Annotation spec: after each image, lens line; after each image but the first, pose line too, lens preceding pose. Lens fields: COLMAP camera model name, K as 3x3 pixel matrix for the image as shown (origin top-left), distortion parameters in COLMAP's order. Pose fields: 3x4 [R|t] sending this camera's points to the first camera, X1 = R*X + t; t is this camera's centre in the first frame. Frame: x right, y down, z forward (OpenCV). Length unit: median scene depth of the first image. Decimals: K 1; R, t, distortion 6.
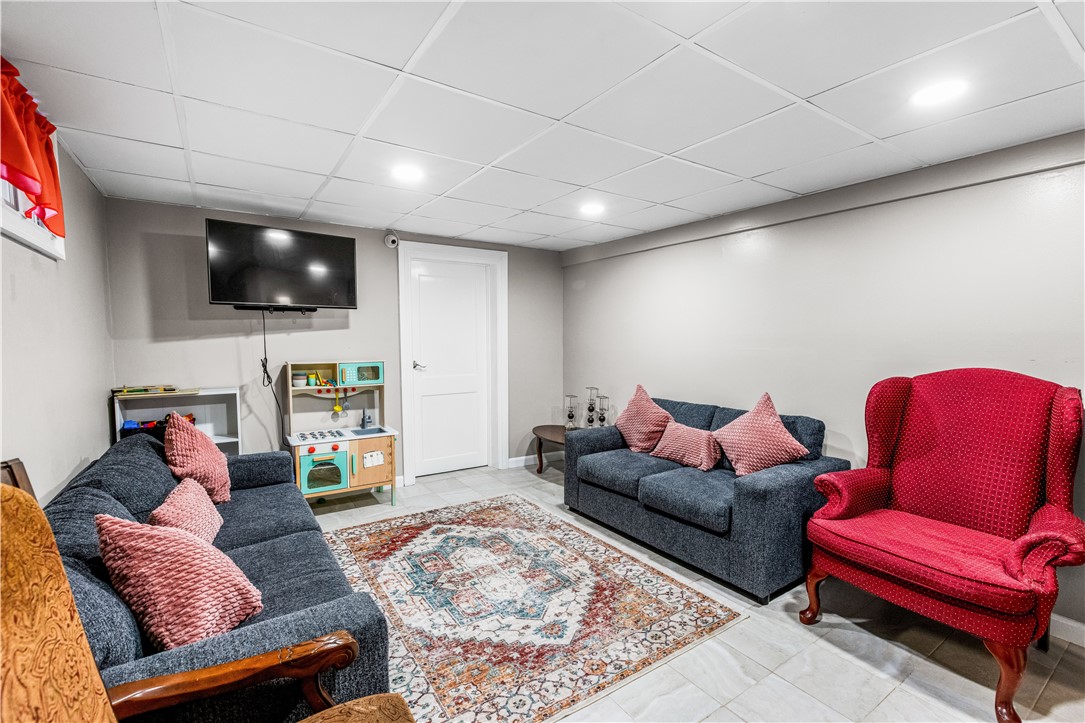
lens RADIAL K [[490.9, 0, 542.5], [0, 490.9, 361.5], [0, 0, 1]] dist [-0.000098, 0.000128]
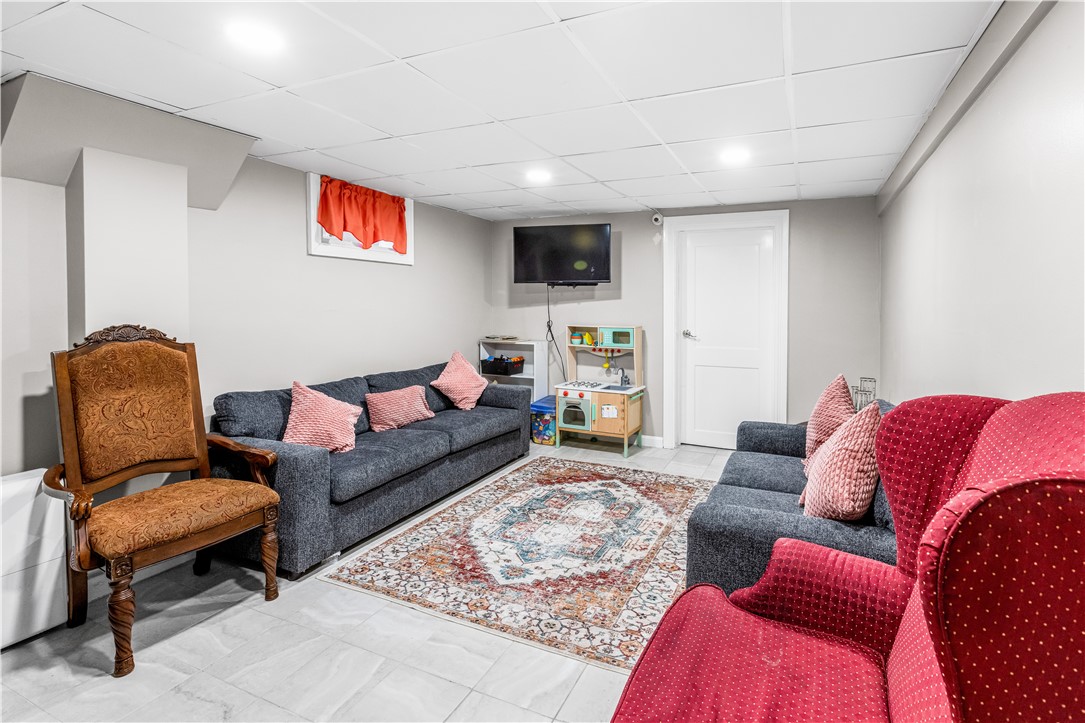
lens RADIAL K [[507.1, 0, 579.2], [0, 507.1, 309.3], [0, 0, 1]] dist [-0.001117, 0.000036]
pose [[0.536558, 0.013029, -0.843763, 0.773156], [-0.052137, 0.998482, -0.017736, -0.020835], [0.842251, 0.053508, 0.536423, 0.356197]]
